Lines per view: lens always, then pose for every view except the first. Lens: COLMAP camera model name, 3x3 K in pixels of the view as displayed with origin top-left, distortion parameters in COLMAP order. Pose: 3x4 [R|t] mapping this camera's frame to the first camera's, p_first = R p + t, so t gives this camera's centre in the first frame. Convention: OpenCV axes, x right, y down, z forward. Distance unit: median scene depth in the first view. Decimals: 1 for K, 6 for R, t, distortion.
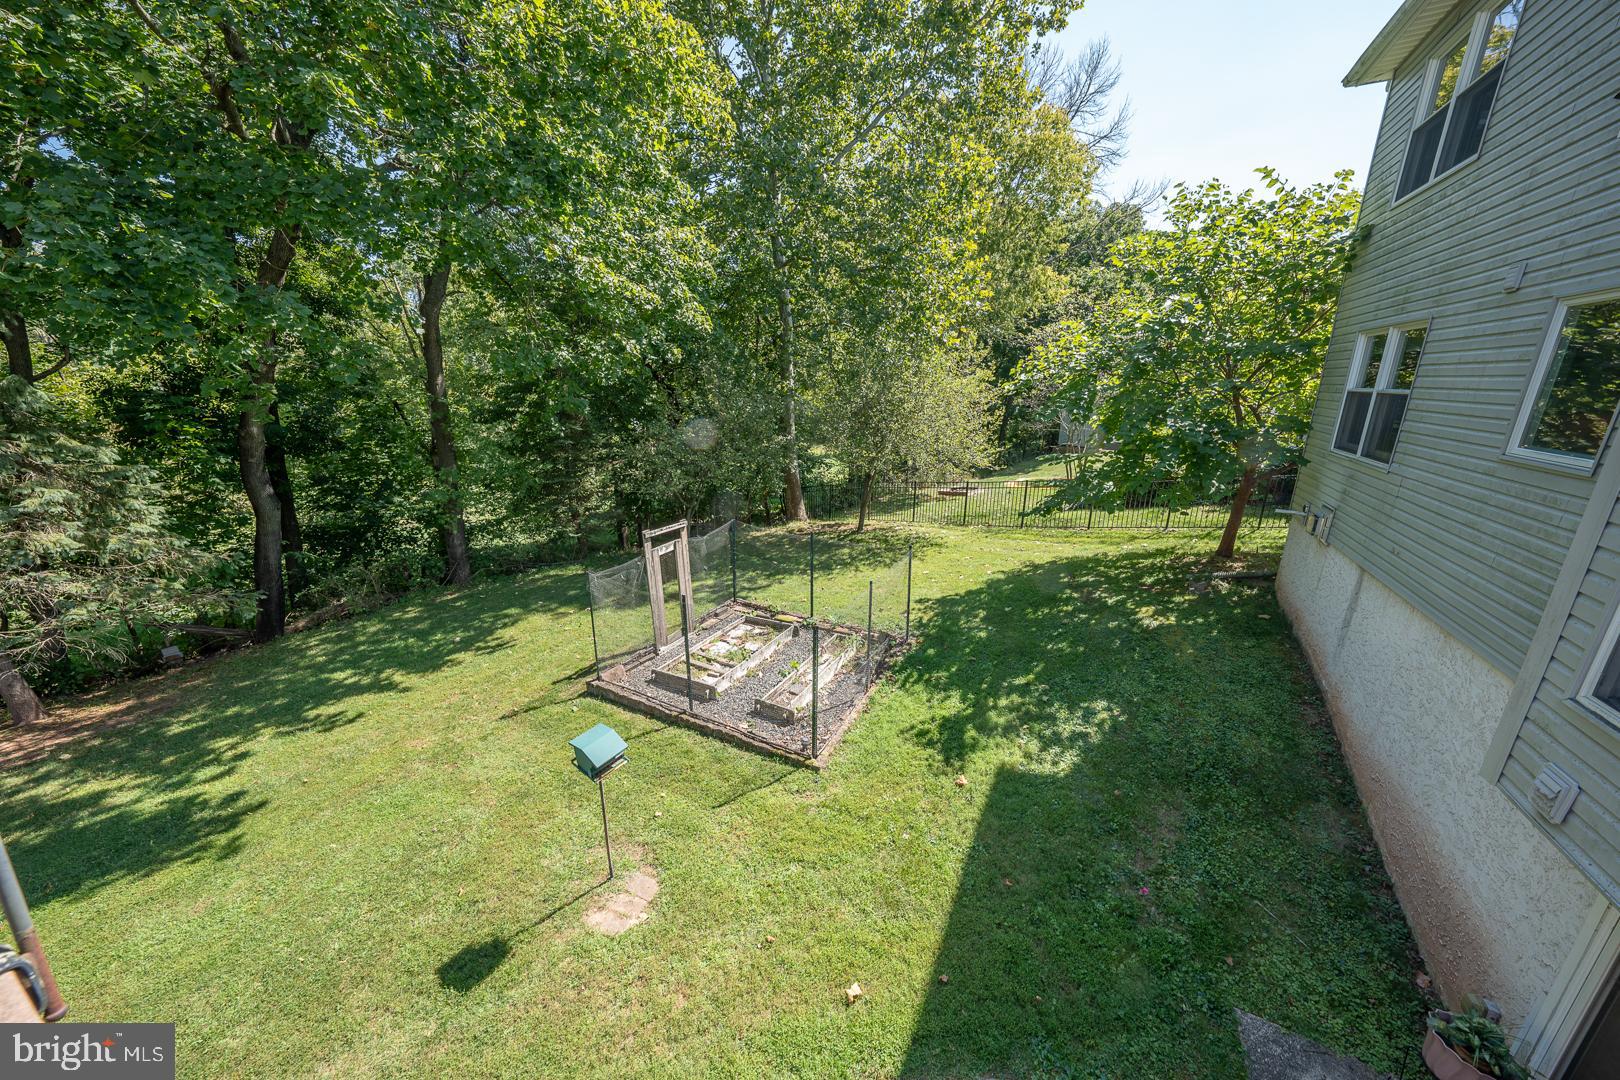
lens RADIAL K [[556.8, 0, 811.4], [0, 556.8, 533.3], [0, 0, 1]] dist [-0.025295, 0.005445]
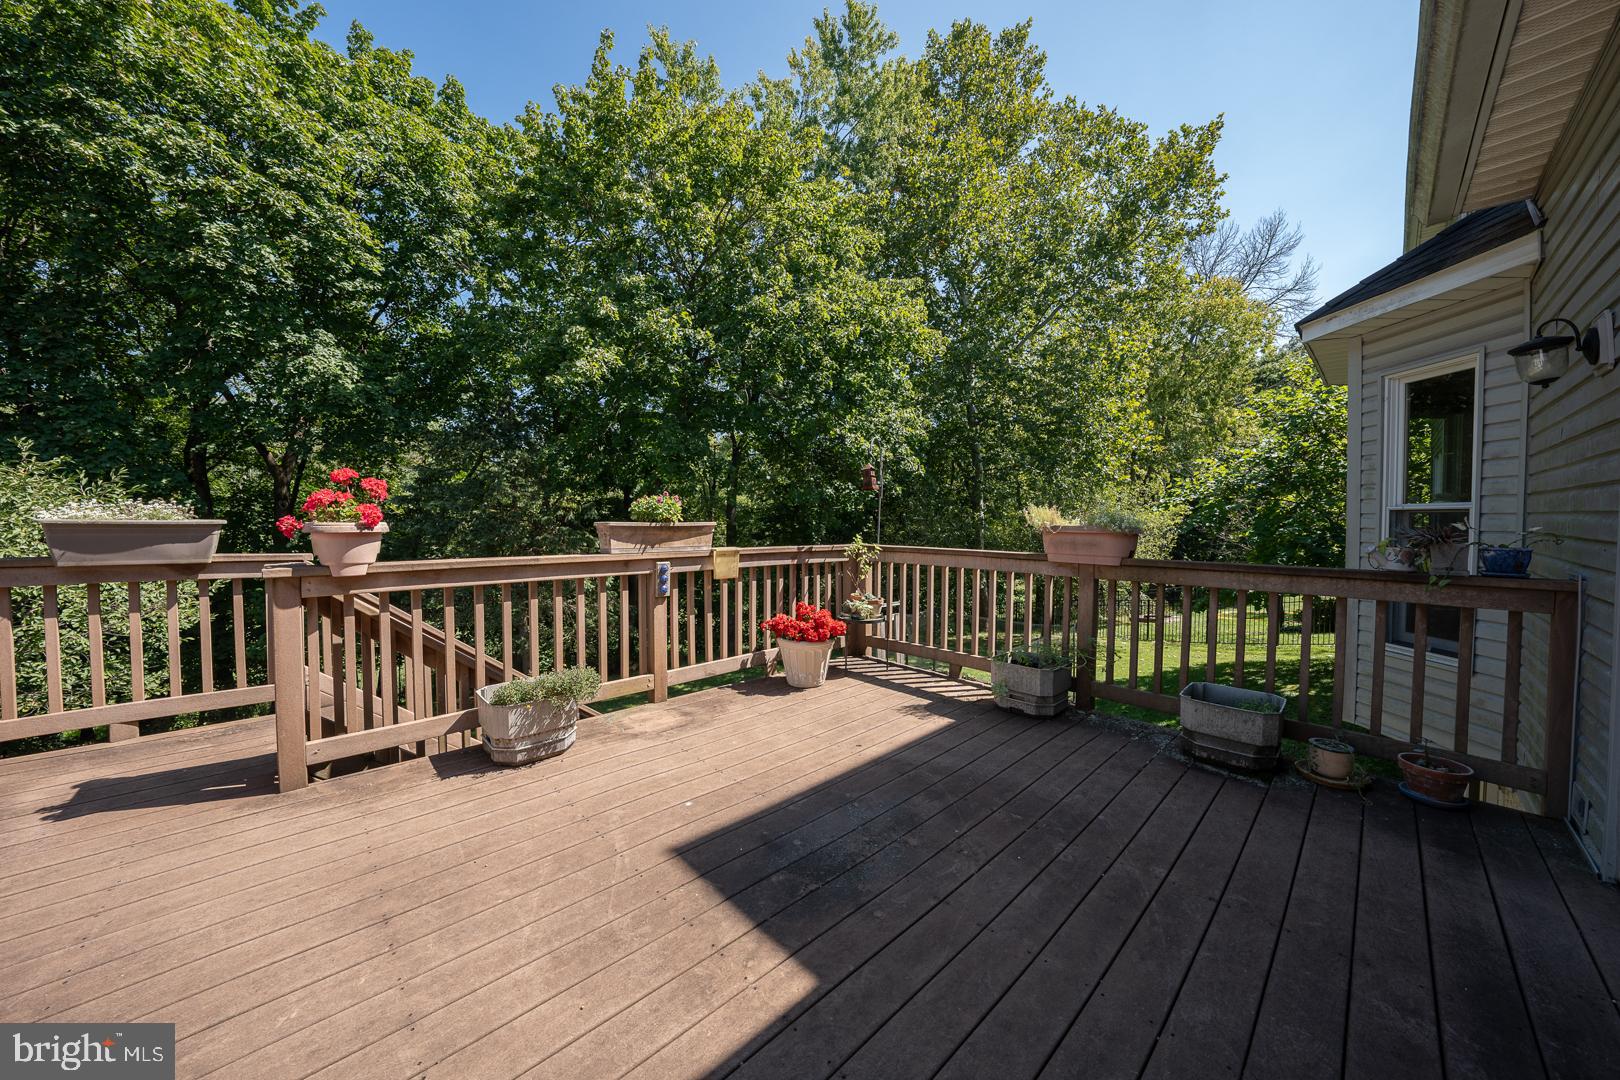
lens RADIAL K [[556.8, 0, 811.8], [0, 556.8, 532.9], [0, 0, 1]] dist [-0.025295, 0.005445]
pose [[0.945400, 0.003136, -0.325897, 0.011216], [-0.083459, 0.968941, -0.232781, 0.103701], [0.315045, 0.247270, 0.916299, -0.275035]]
